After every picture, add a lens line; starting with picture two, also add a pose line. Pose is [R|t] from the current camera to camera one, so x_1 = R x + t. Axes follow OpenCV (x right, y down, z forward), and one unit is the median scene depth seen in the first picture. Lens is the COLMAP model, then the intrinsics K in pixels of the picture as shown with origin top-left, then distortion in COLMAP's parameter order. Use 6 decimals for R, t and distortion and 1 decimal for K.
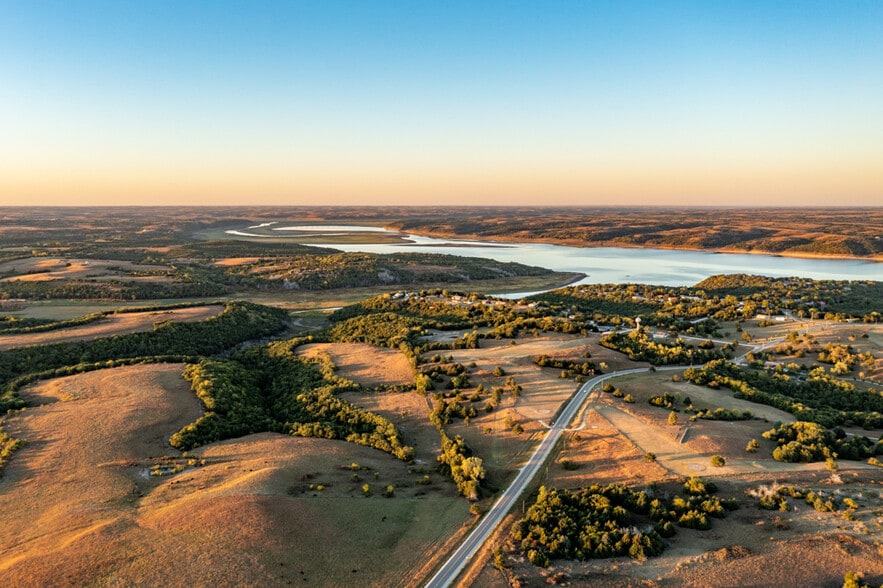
lens RADIAL K [[774.8, 0, 444.4], [0, 774.8, 293.4], [0, 0, 1]] dist [-0.010462, 0.001842]
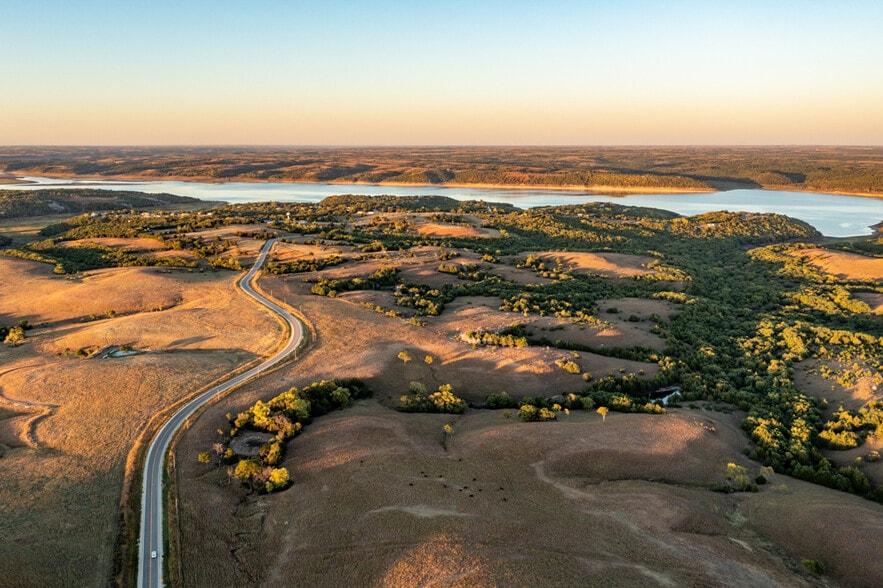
lens RADIAL K [[774.8, 0, 444.4], [0, 774.8, 293.4], [0, 0, 1]] dist [-0.010462, 0.001842]
pose [[0.884230, -0.087510, 0.458781, -0.069815], [0.052287, 0.994663, 0.088951, 0.022926], [-0.464116, -0.054665, 0.884086, -0.189613]]
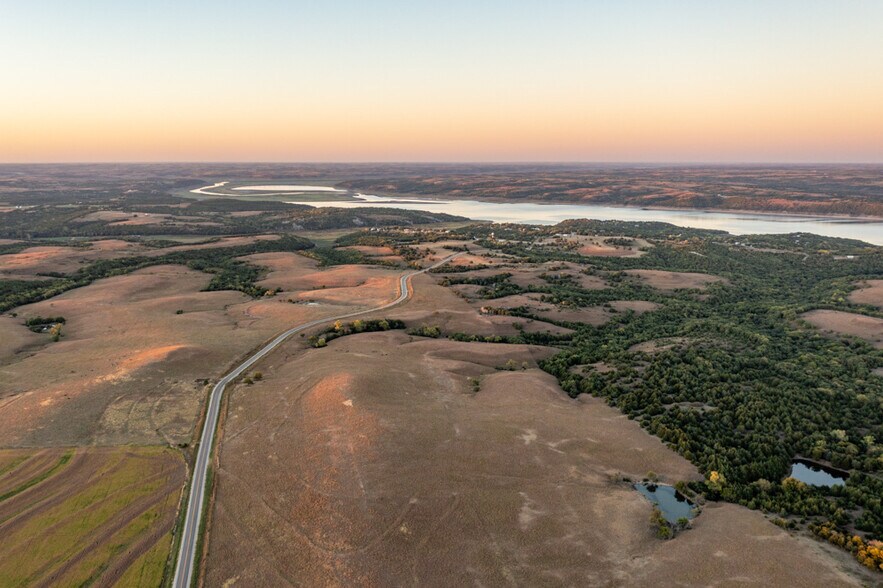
lens RADIAL K [[774.8, 0, 444.4], [0, 774.8, 293.4], [0, 0, 1]] dist [-0.010462, 0.001842]
pose [[0.996923, -0.013156, 0.077271, -0.017244], [0.009033, 0.998529, 0.053471, 0.026401], [-0.077861, -0.052609, 0.995575, -0.365363]]
